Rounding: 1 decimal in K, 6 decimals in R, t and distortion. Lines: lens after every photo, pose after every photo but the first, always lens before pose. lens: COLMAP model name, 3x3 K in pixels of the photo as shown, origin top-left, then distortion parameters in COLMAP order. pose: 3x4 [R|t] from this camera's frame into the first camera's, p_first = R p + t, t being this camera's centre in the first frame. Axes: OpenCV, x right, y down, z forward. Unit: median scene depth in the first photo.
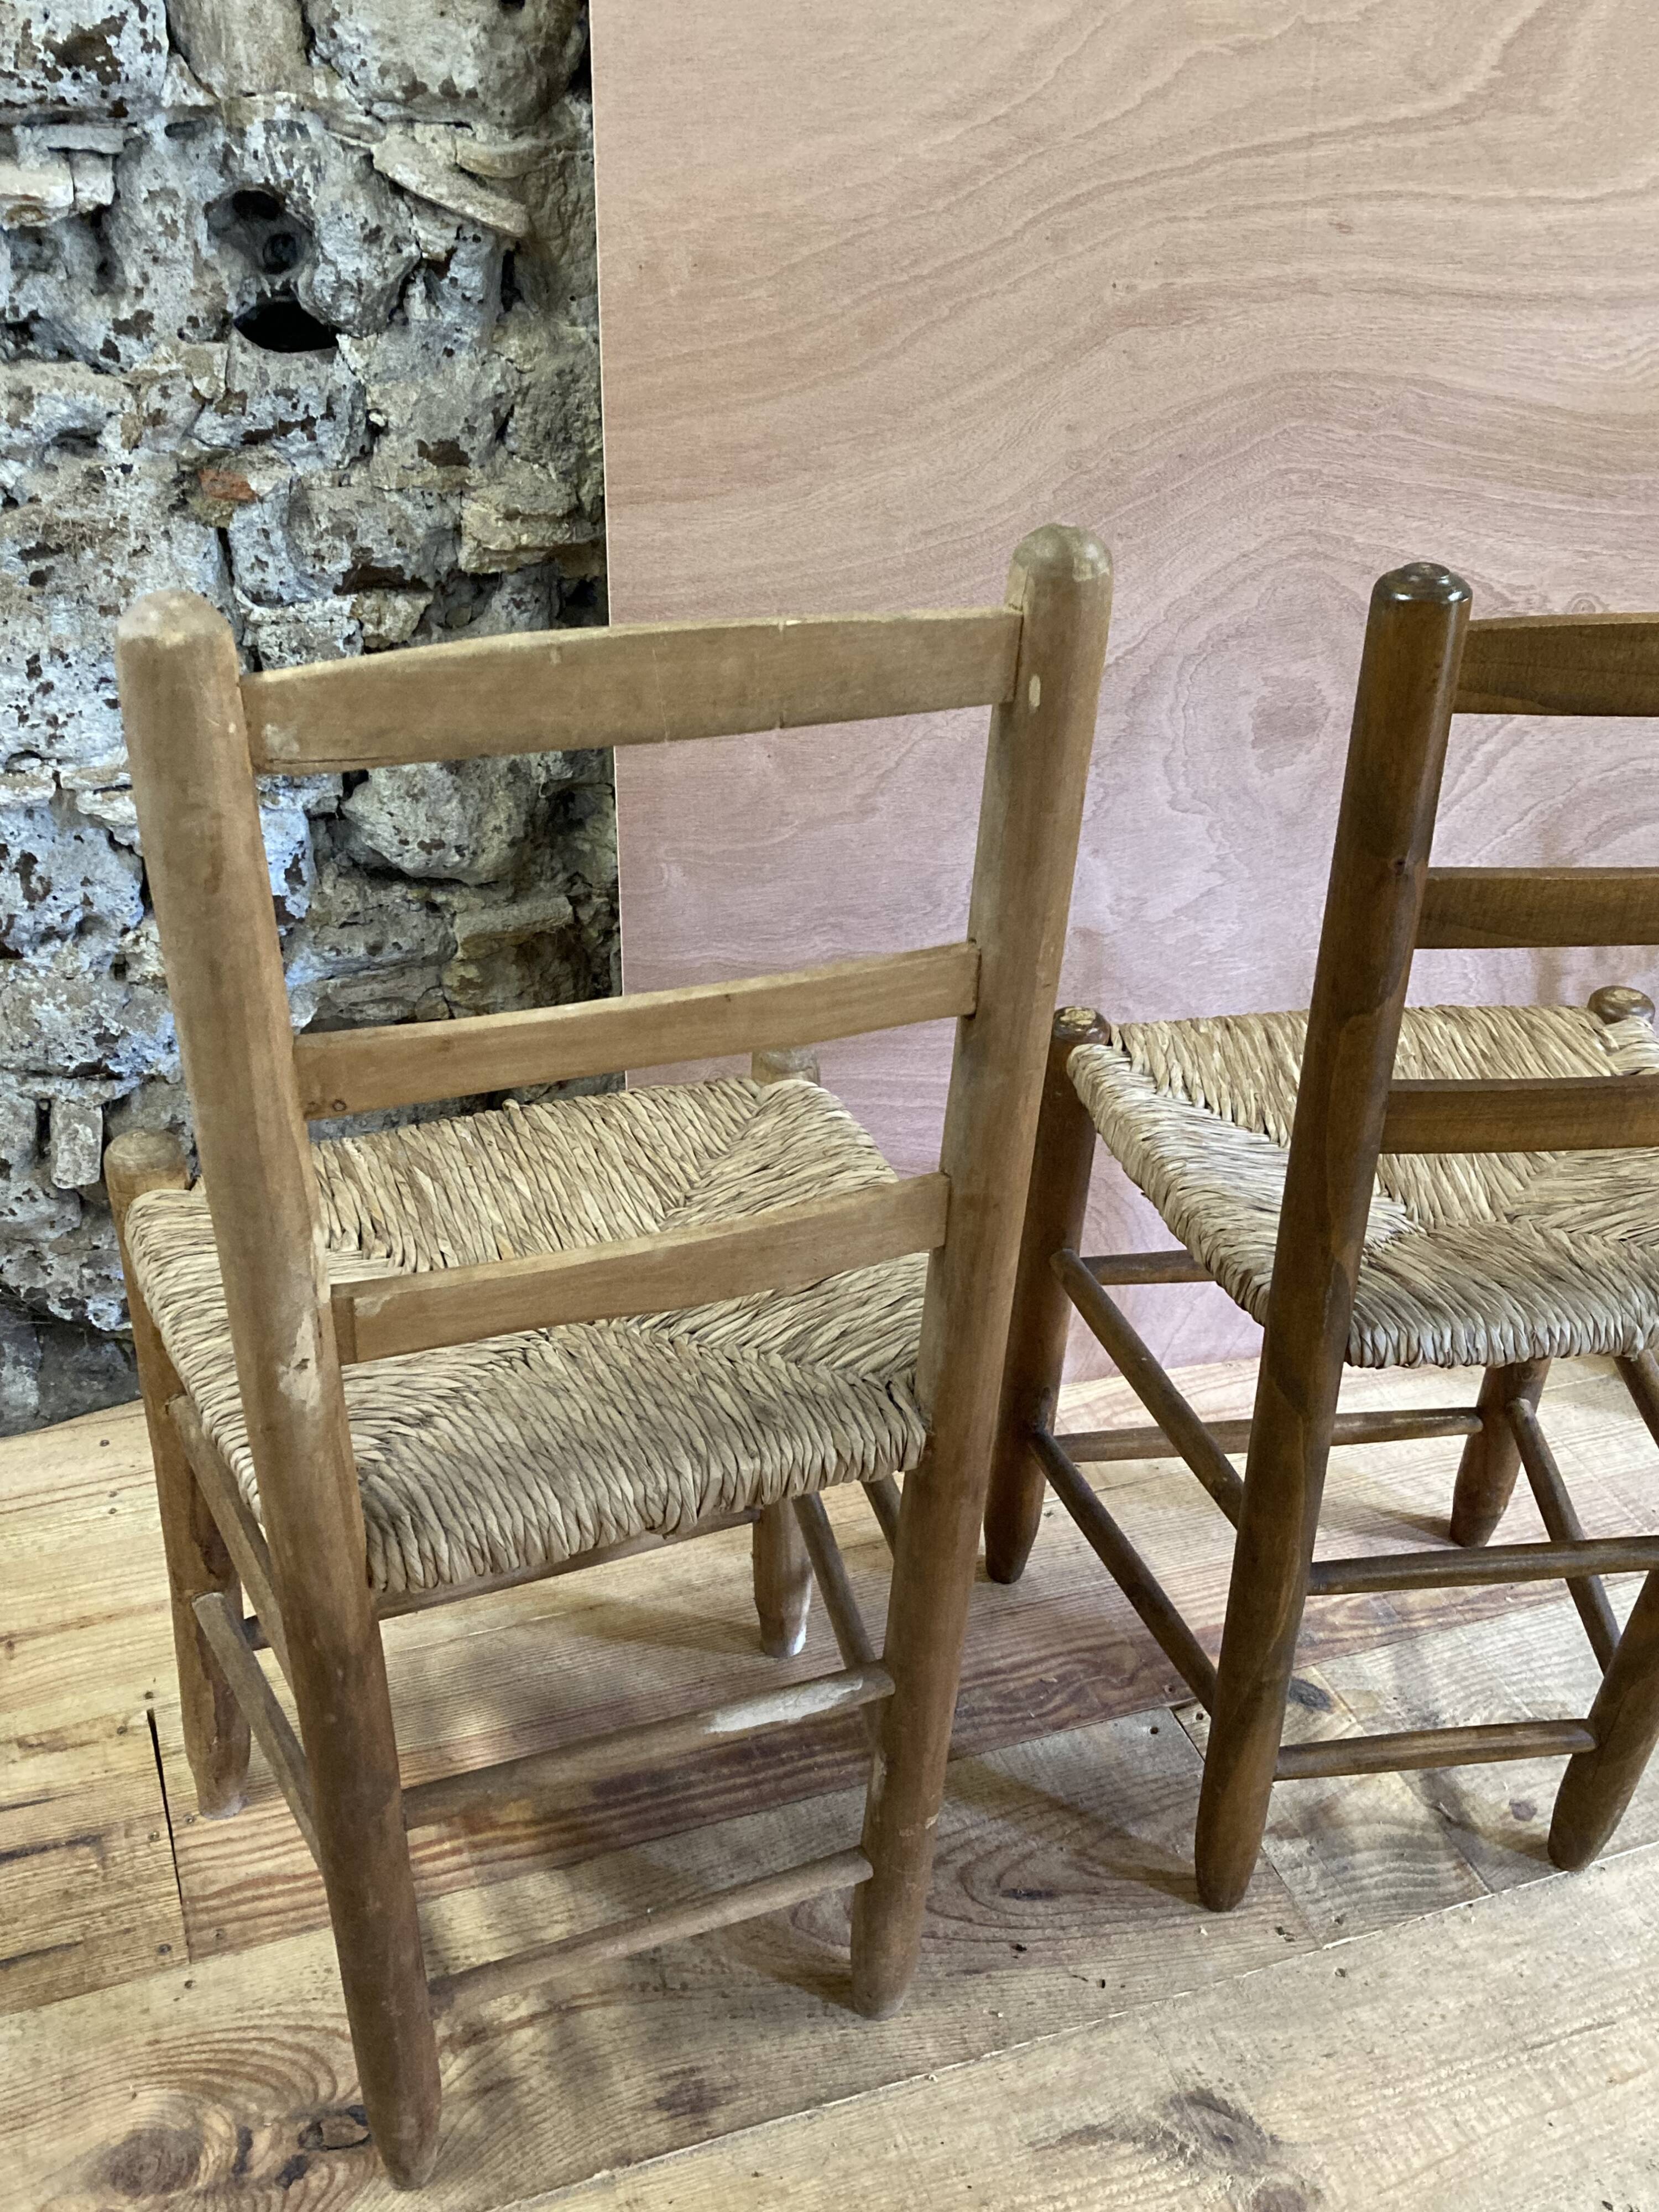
lens RADIAL K [[2228.3, 0, 861.2], [0, 2228.3, 1133.1], [0, 0, 1]] dist [0.016020, 0.000000]
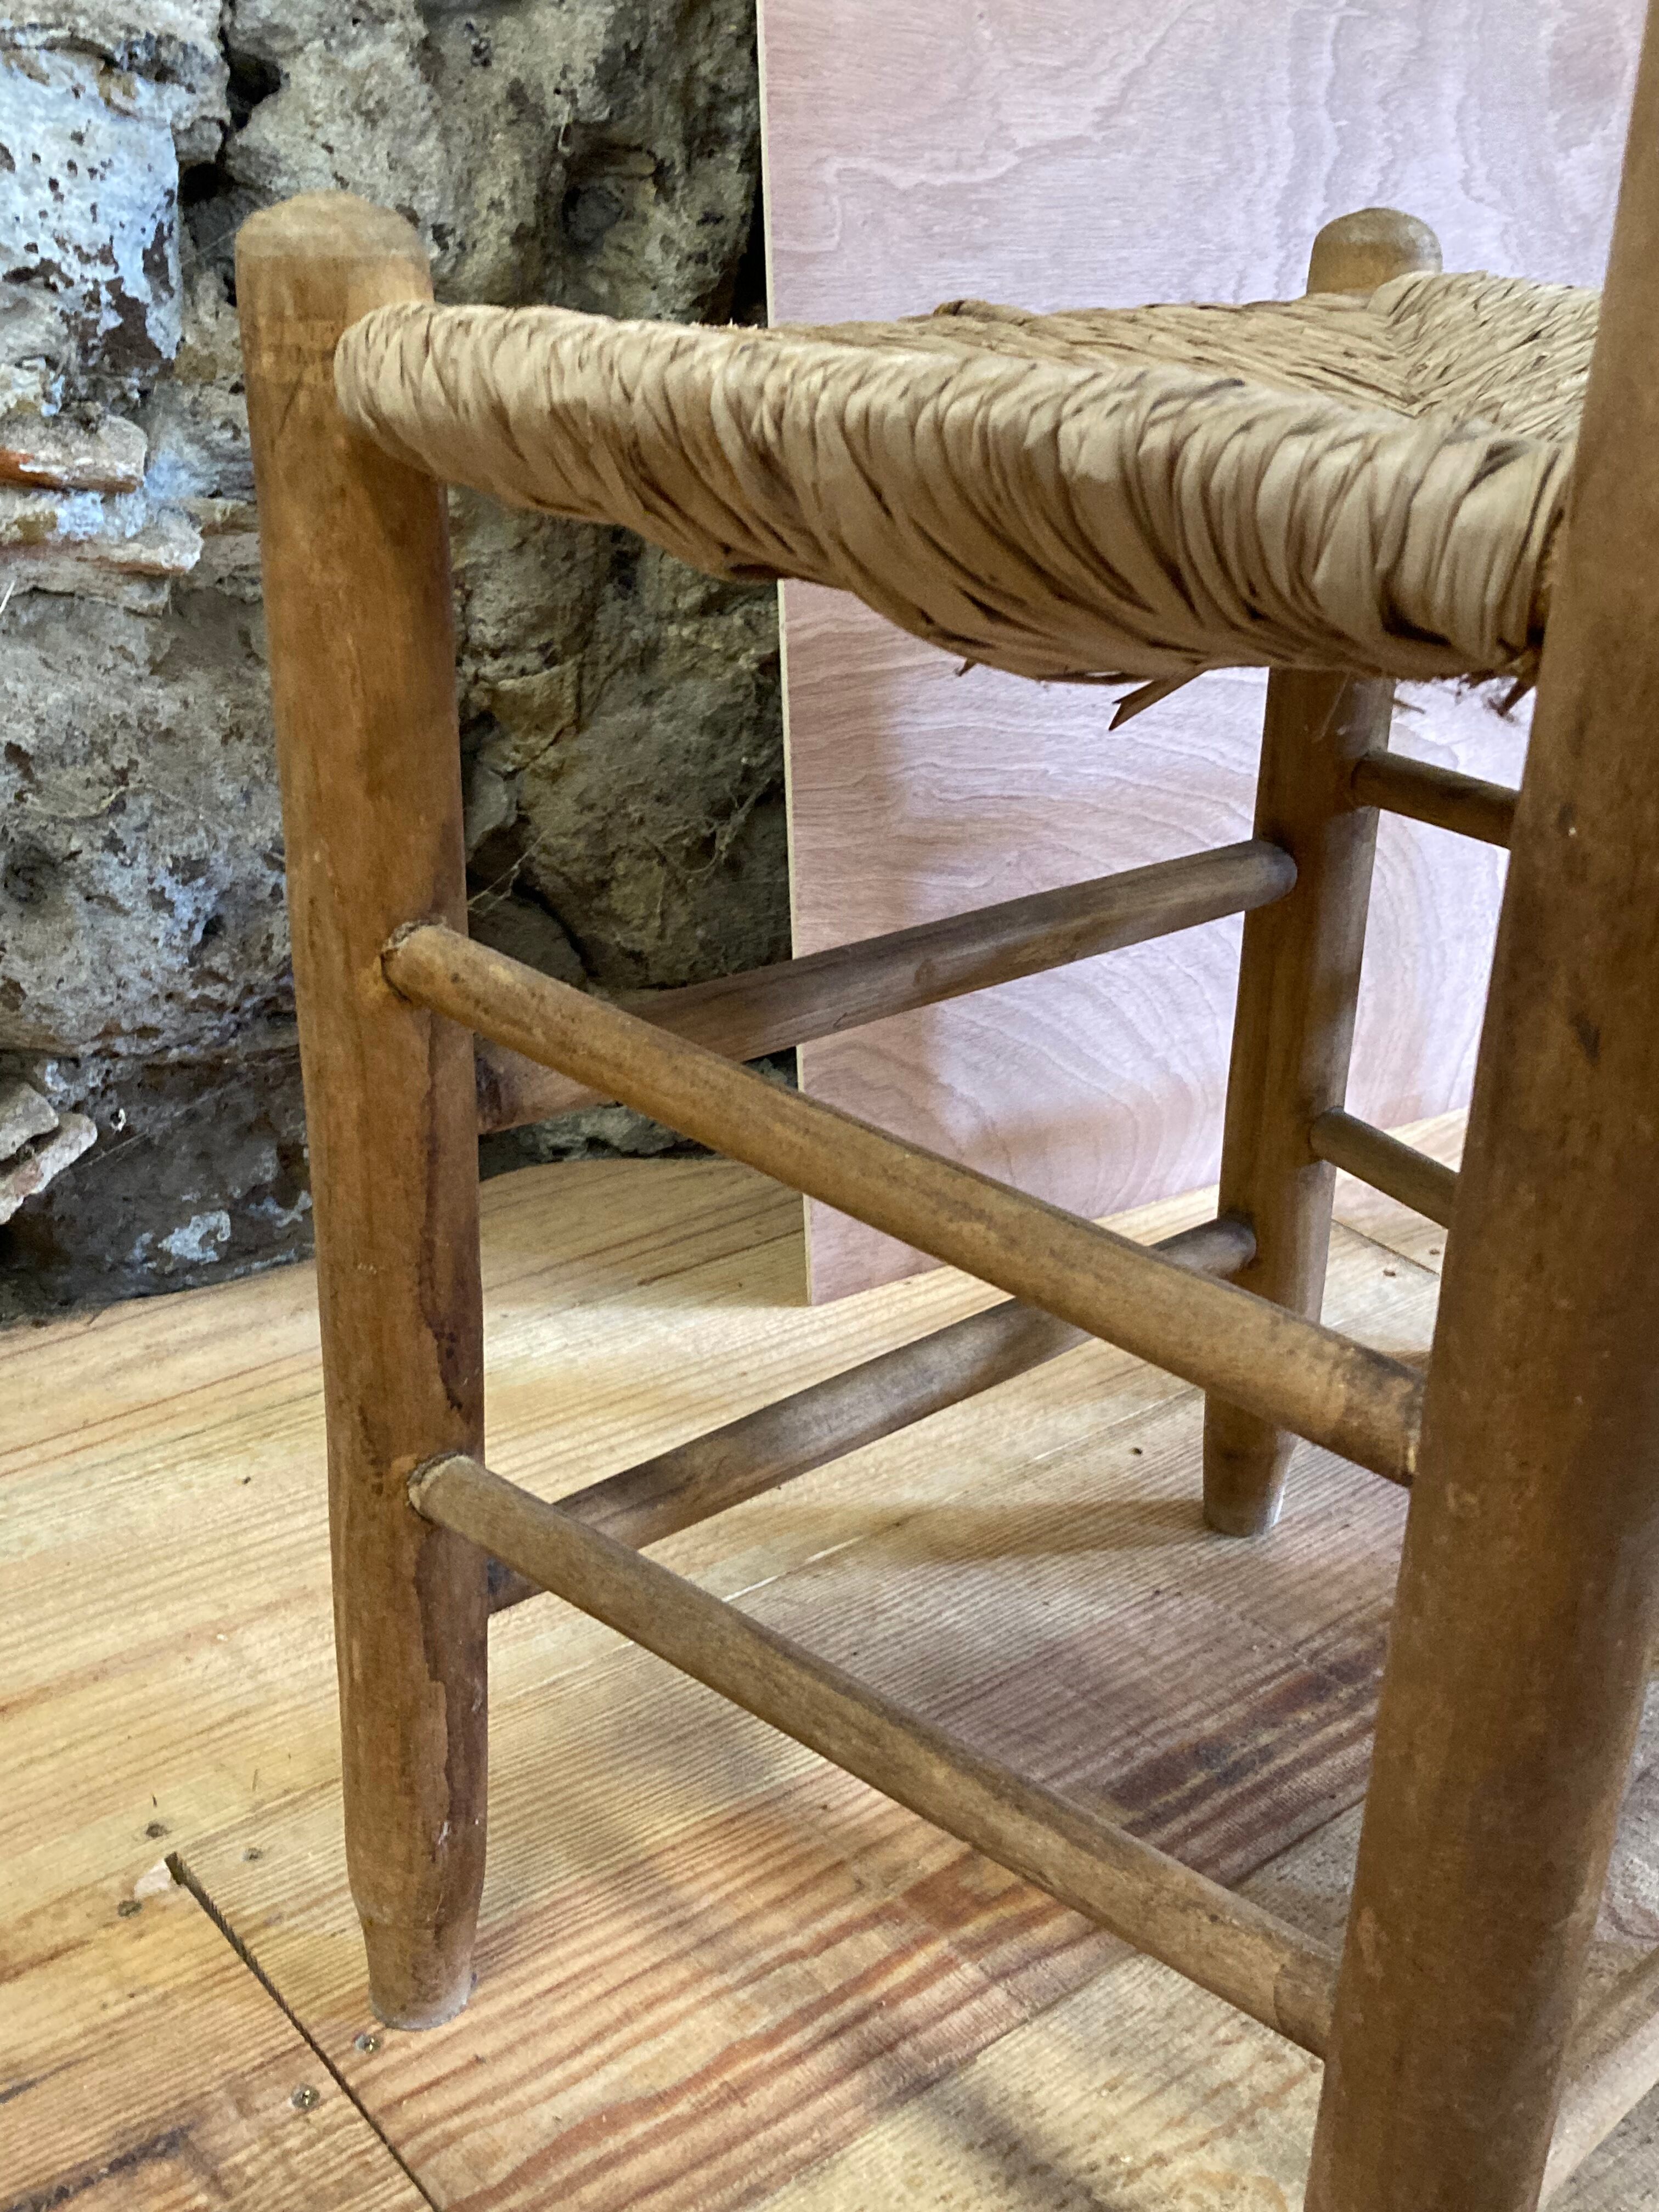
lens RADIAL K [[2228.3, 0, 832.3], [0, 2228.3, 1115.0], [0, 0, 1]] dist [0.016020, 0.000000]
pose [[0.946704, -0.135260, 0.292328, -0.304287], [0.166907, 0.982209, -0.086061, 0.169848], [-0.275487, 0.130266, 0.952438, 0.498098]]
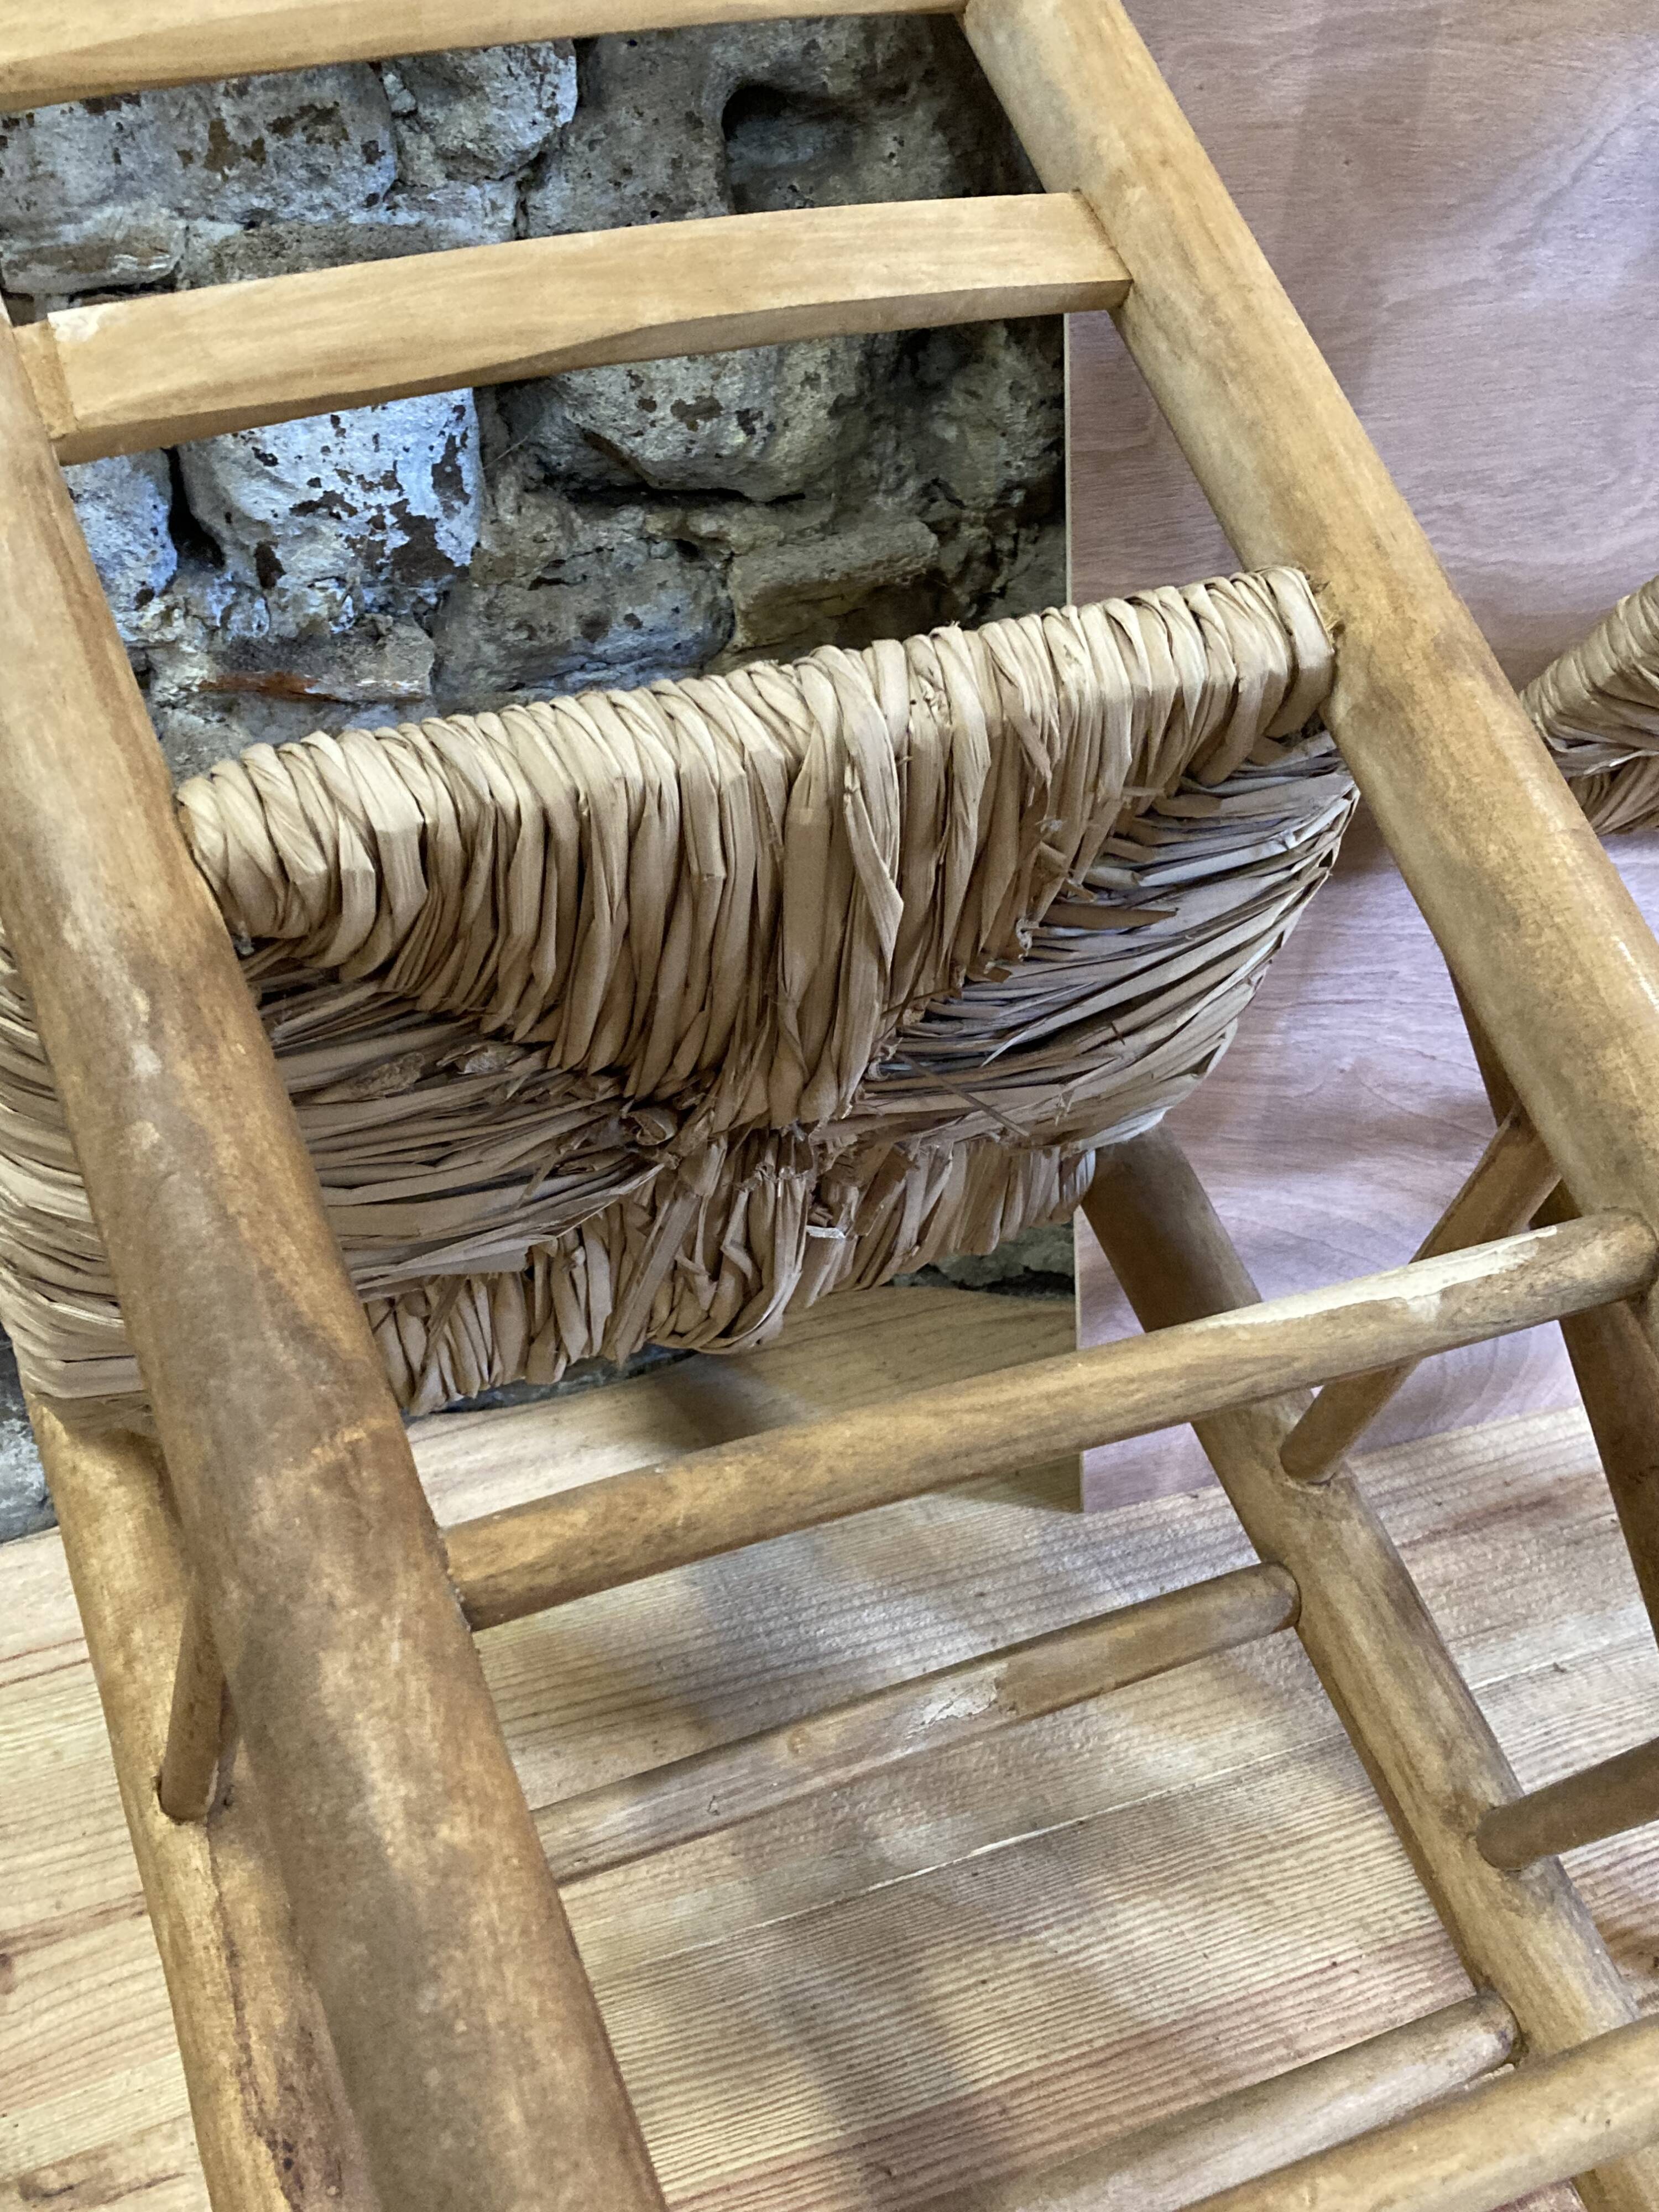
lens RADIAL K [[2228.3, 0, 823.5], [0, 2228.3, 1102.9], [0, 0, 1]] dist [0.016020, 0.000000]
pose [[0.997681, -0.062613, -0.026670, -0.169756], [0.062192, 0.997931, -0.016326, 0.052090], [0.027637, 0.014629, 0.999511, 0.497804]]
